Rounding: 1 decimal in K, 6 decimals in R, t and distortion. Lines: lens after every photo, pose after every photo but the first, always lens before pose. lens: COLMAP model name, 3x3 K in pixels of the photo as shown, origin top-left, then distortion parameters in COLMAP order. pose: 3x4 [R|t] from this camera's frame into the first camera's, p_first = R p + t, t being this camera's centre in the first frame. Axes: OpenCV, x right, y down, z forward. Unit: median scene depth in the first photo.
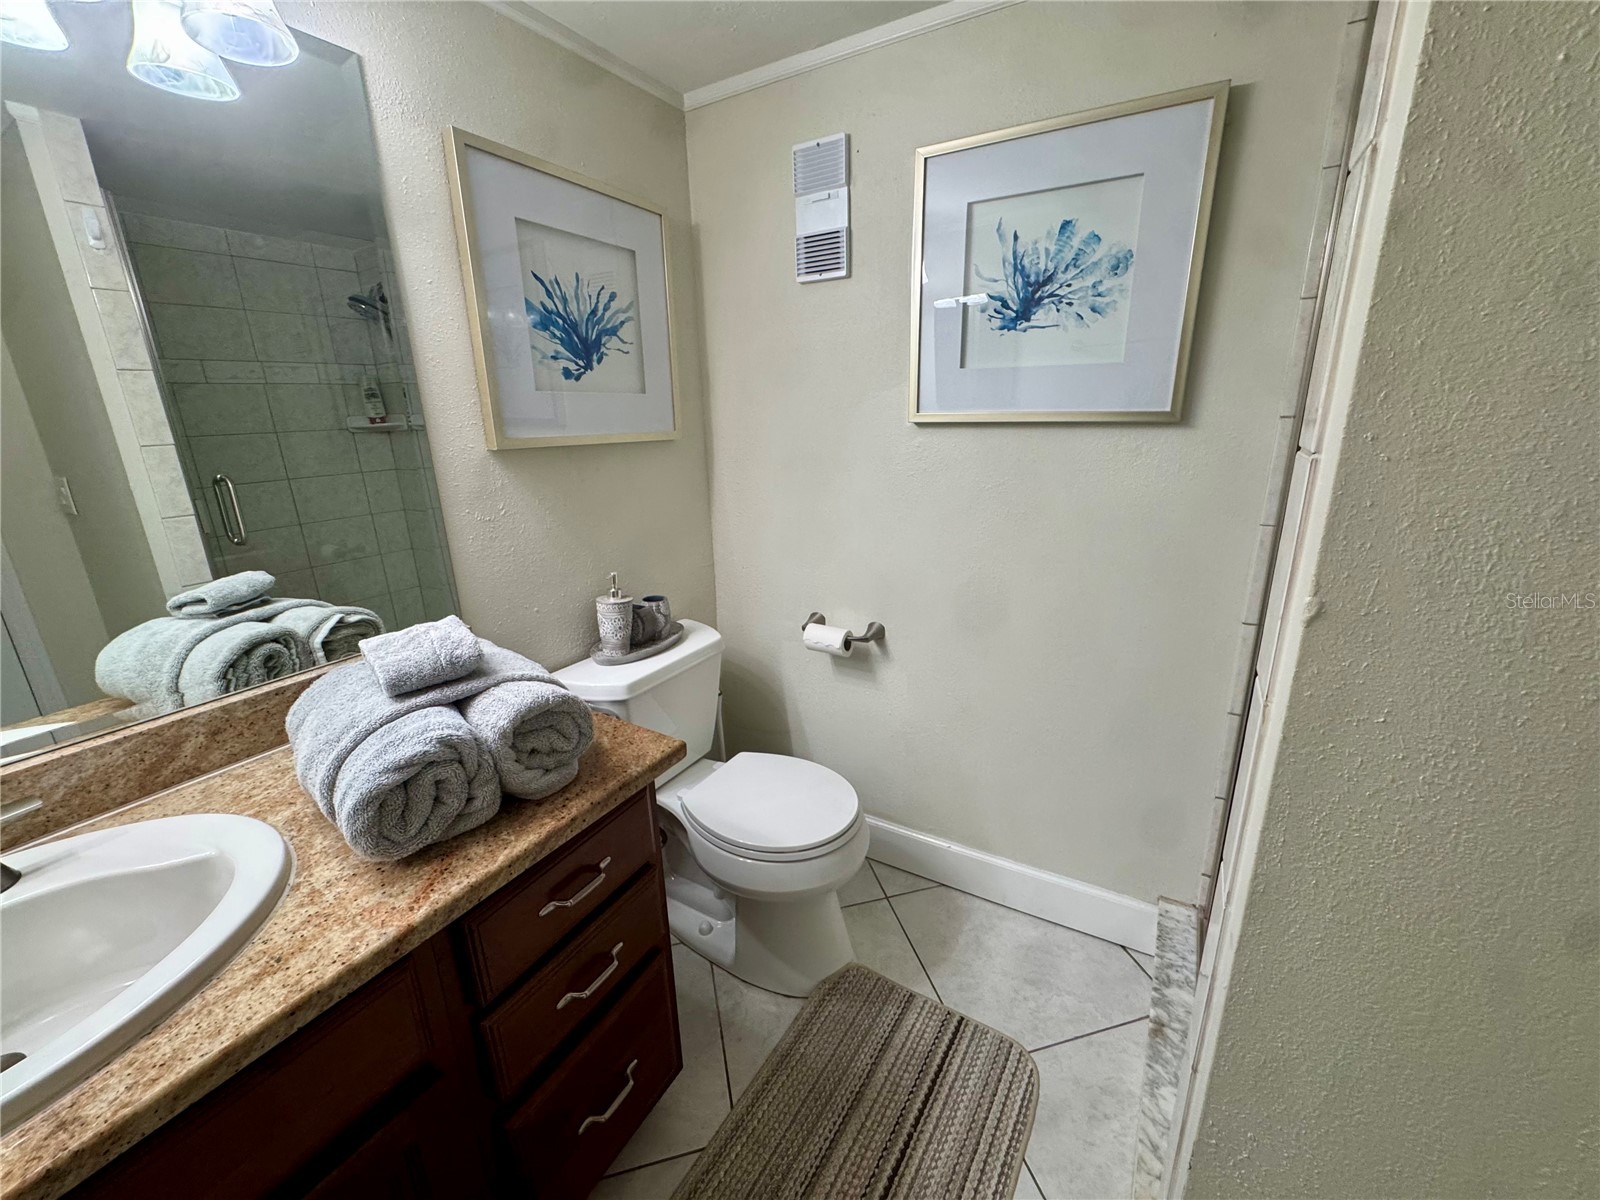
lens RADIAL K [[645.9, 0, 801.5], [0, 645.9, 598.2], [0, 0, 1]] dist [-0.003538, 0.000096]
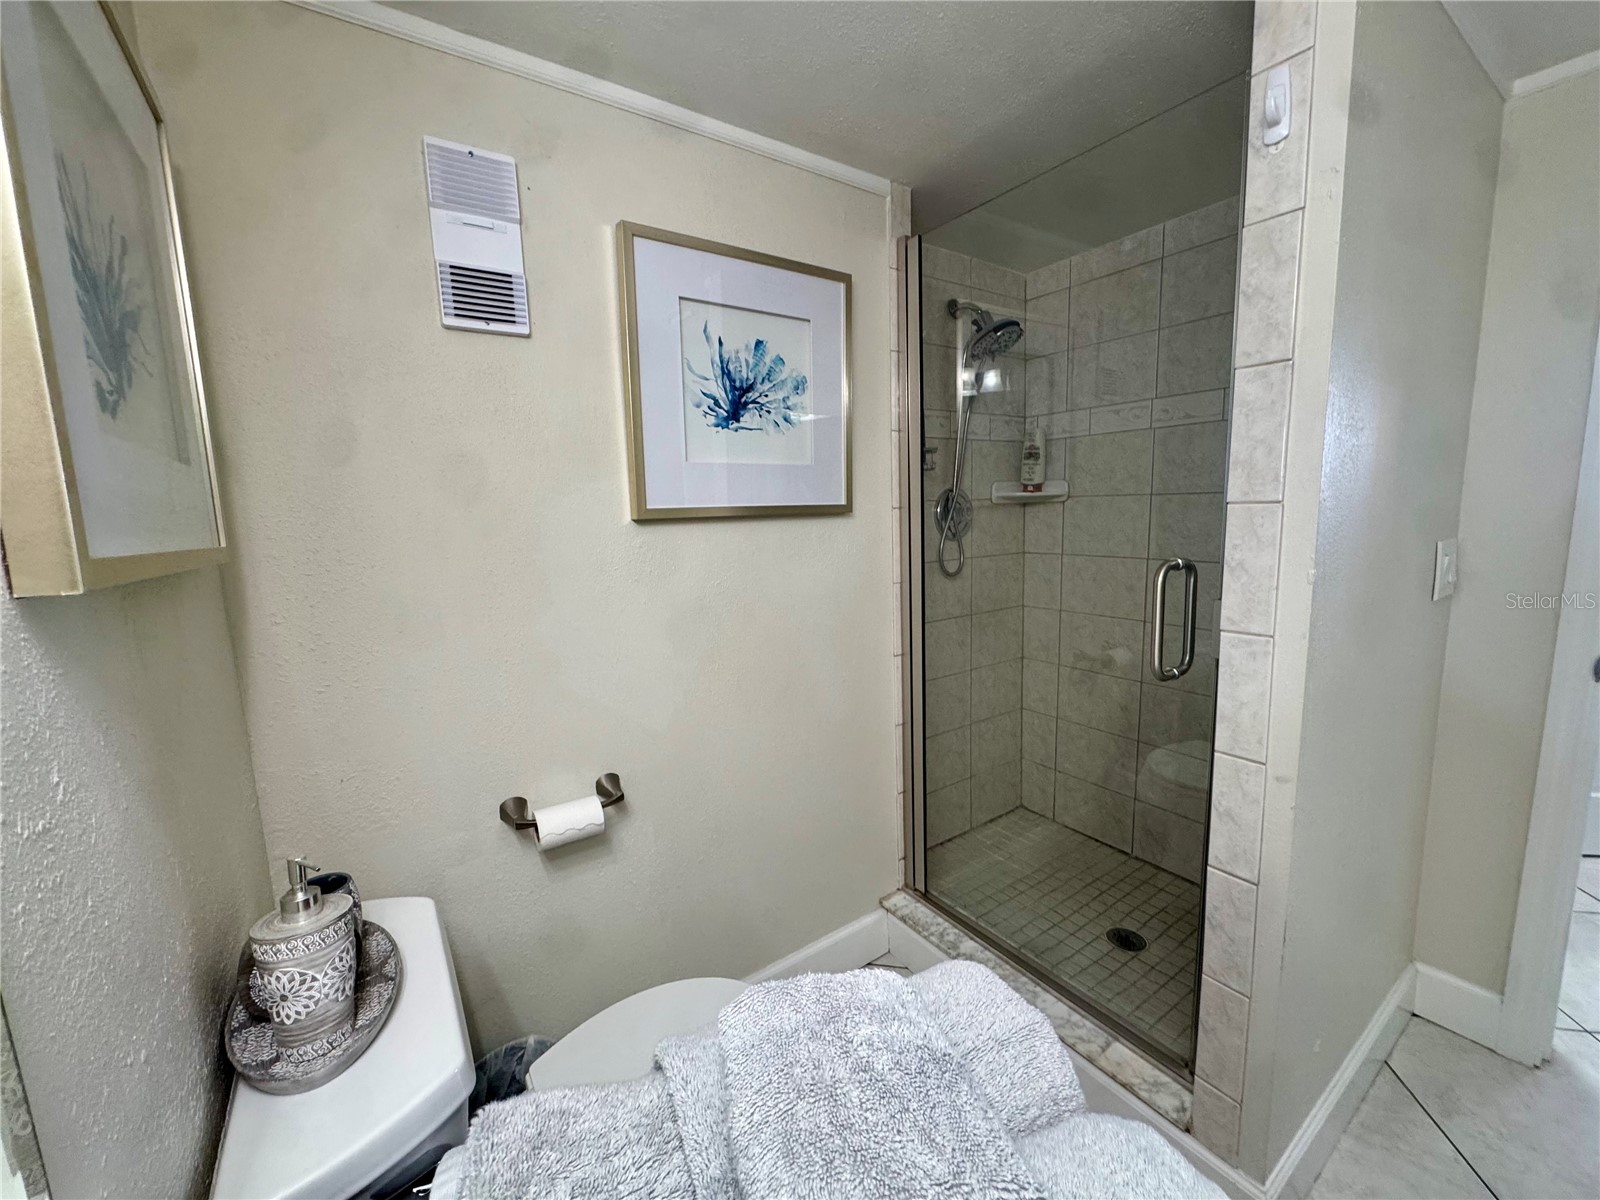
lens RADIAL K [[645.9, 0, 801.5], [0, 645.9, 598.2], [0, 0, 1]] dist [-0.003538, 0.000096]
pose [[0.413317, -0.117245, 0.903007, -0.594366], [0.280629, 0.959809, -0.003827, -0.124645], [-0.866265, 0.254992, 0.429608, 0.543398]]
